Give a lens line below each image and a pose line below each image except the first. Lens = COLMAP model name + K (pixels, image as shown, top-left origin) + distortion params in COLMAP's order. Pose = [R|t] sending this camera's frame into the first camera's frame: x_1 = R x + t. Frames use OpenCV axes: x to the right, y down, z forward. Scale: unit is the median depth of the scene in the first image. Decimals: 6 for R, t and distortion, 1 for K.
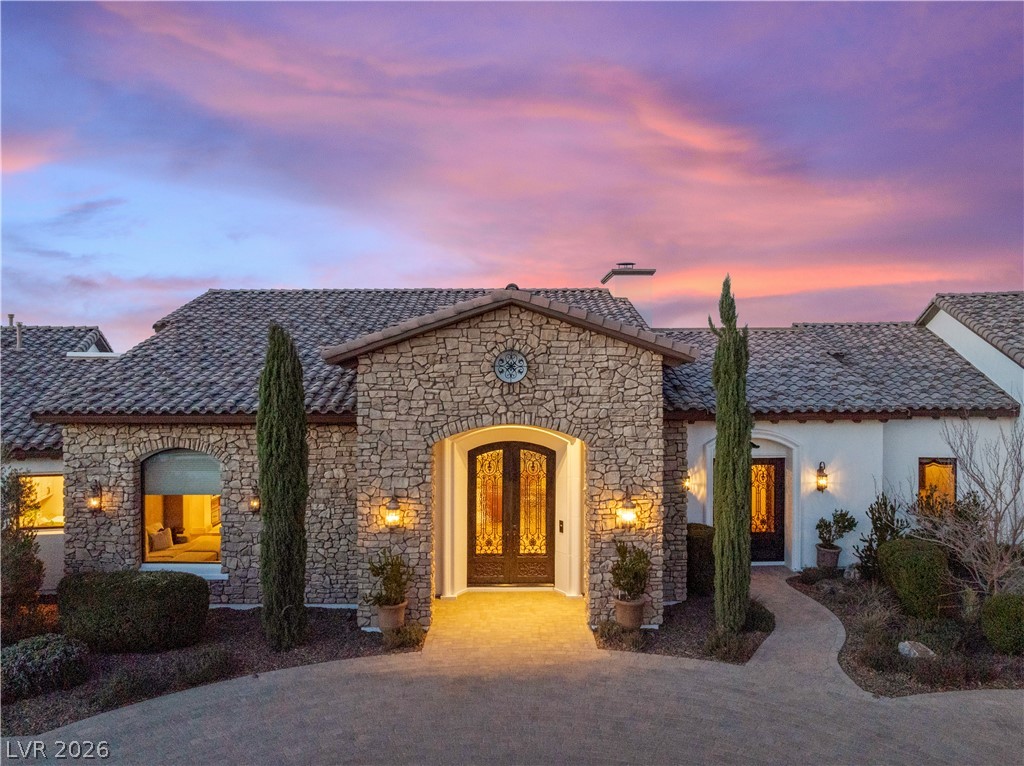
lens RADIAL K [[736.4, 0, 512.0], [0, 736.4, 383.0], [0, 0, 1]] dist [-0.032693, -0.000025]
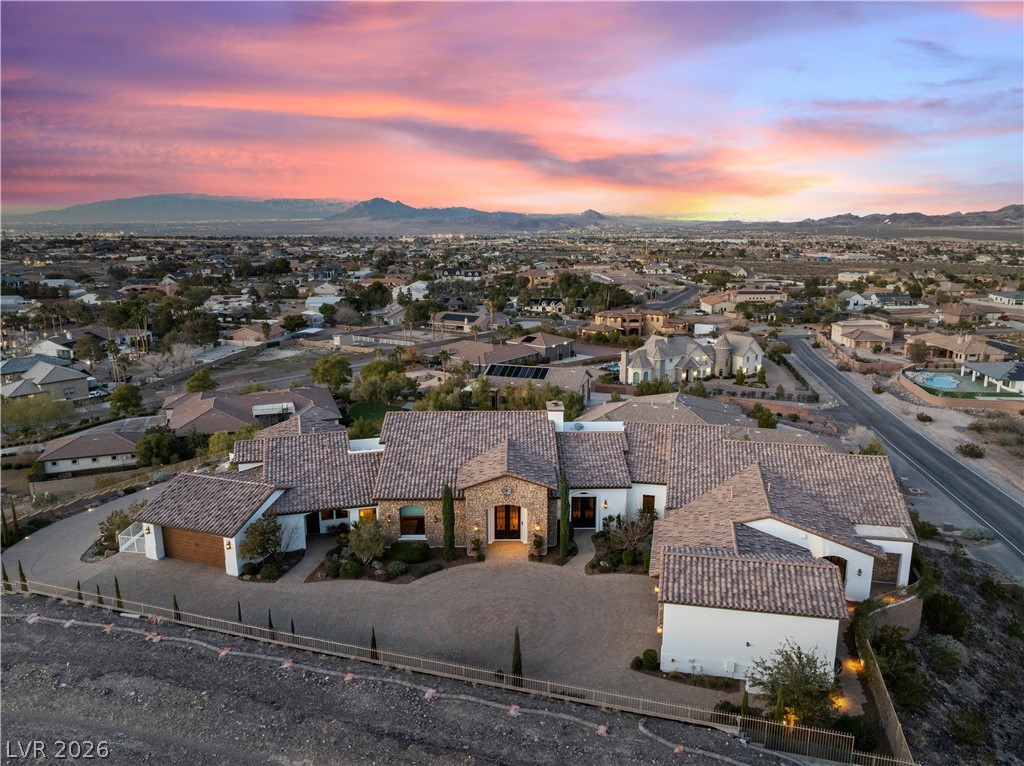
lens RADIAL K [[736.4, 0, 512.0], [0, 736.4, 383.0], [0, 0, 1]] dist [-0.032693, -0.000025]
pose [[0.999930, -0.005342, -0.010529, 0.068922], [0.007504, 0.976051, 0.217413, -1.385851], [0.009115, -0.217477, 0.976023, -2.568342]]
